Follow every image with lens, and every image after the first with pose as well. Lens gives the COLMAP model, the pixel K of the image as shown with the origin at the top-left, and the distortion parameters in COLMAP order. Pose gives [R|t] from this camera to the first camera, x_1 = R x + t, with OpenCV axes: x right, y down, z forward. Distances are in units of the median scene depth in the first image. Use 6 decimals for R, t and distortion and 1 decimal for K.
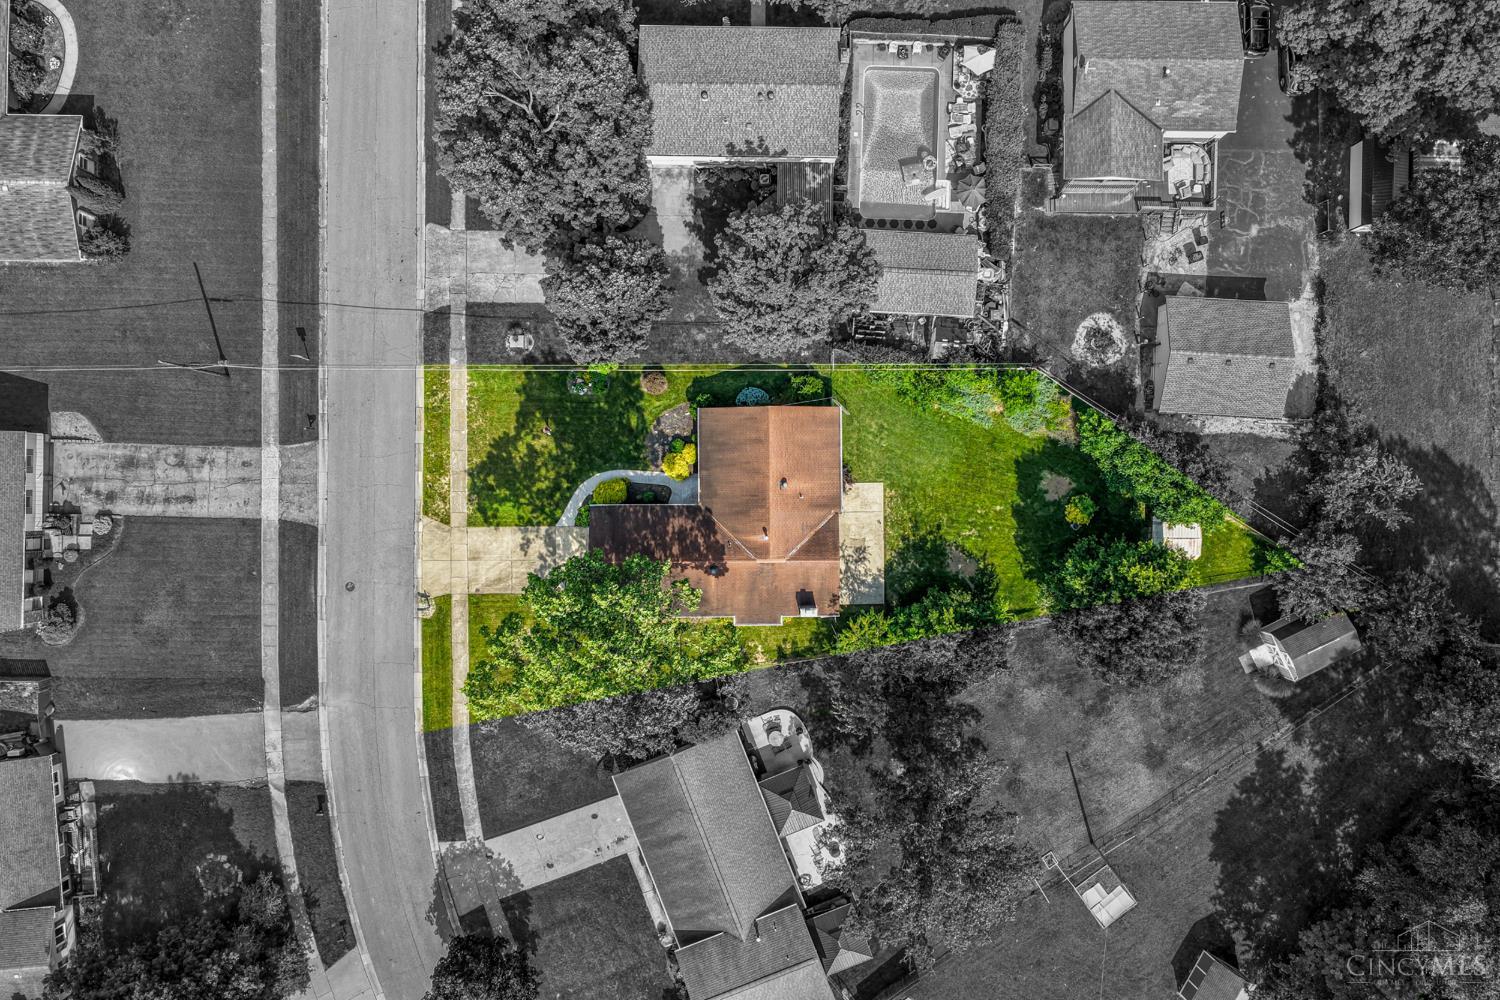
lens RADIAL K [[1235.4, 0, 750.0], [0, 1235.4, 500.0], [0, 0, 1]] dist [0.006727, 0.001625]
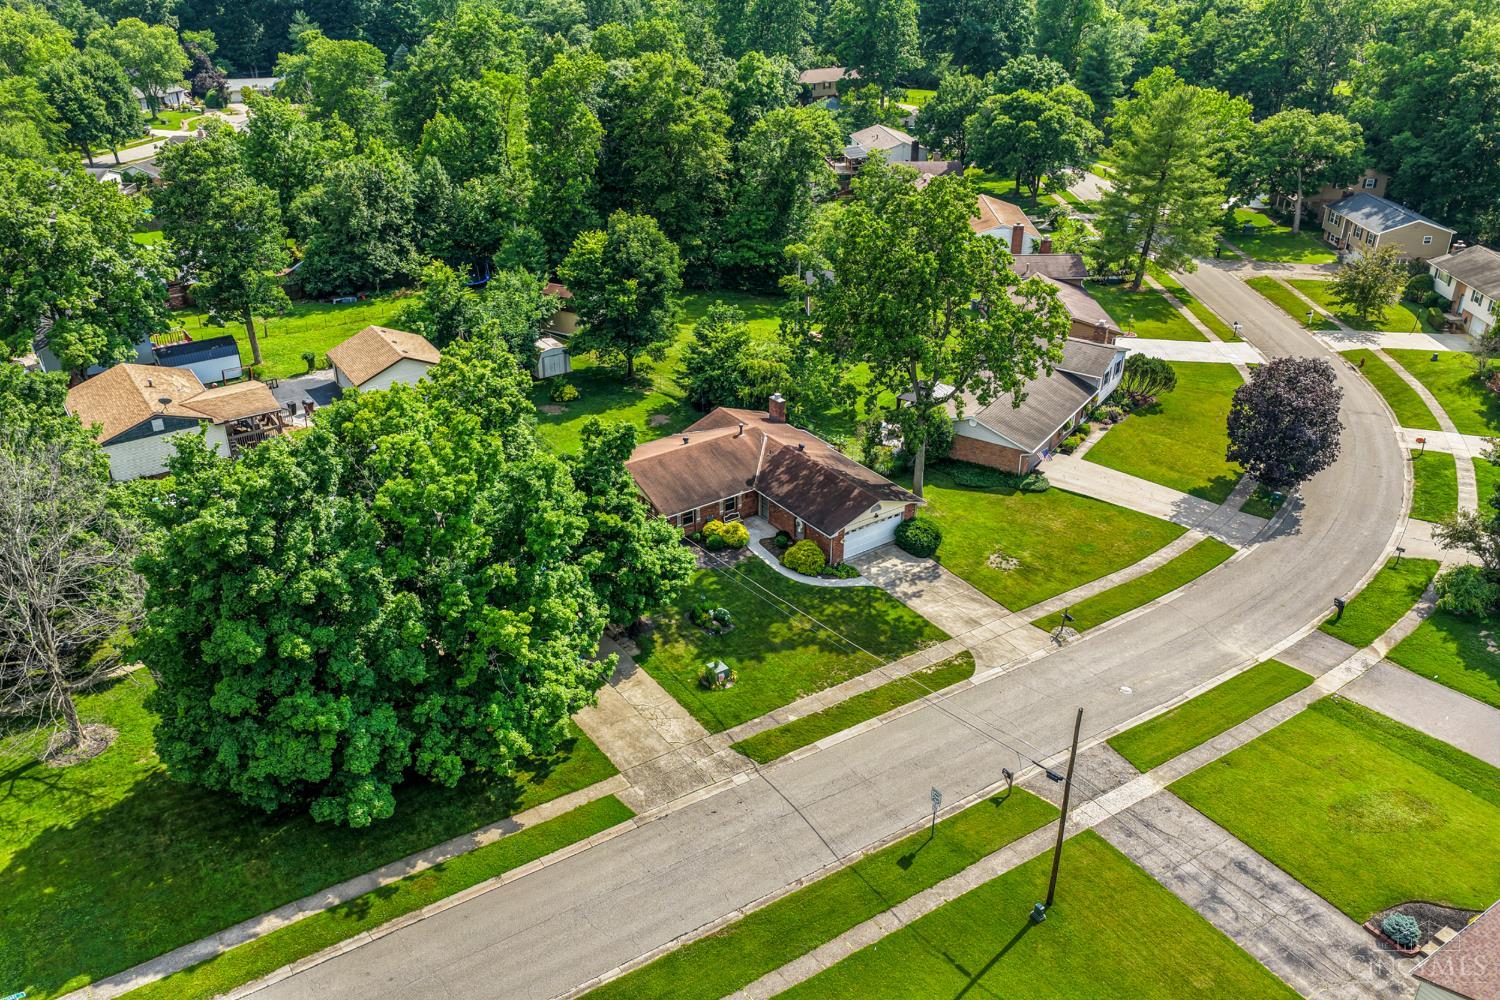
lens RADIAL K [[1235.4, 0, 750.0], [0, 1235.4, 500.0], [0, 0, 1]] dist [0.006727, 0.001625]
pose [[-0.574741, -0.365551, 0.732151, -0.691286], [0.818301, -0.264943, 0.510087, -0.454774], [0.007515, 0.892288, 0.451405, 0.569528]]
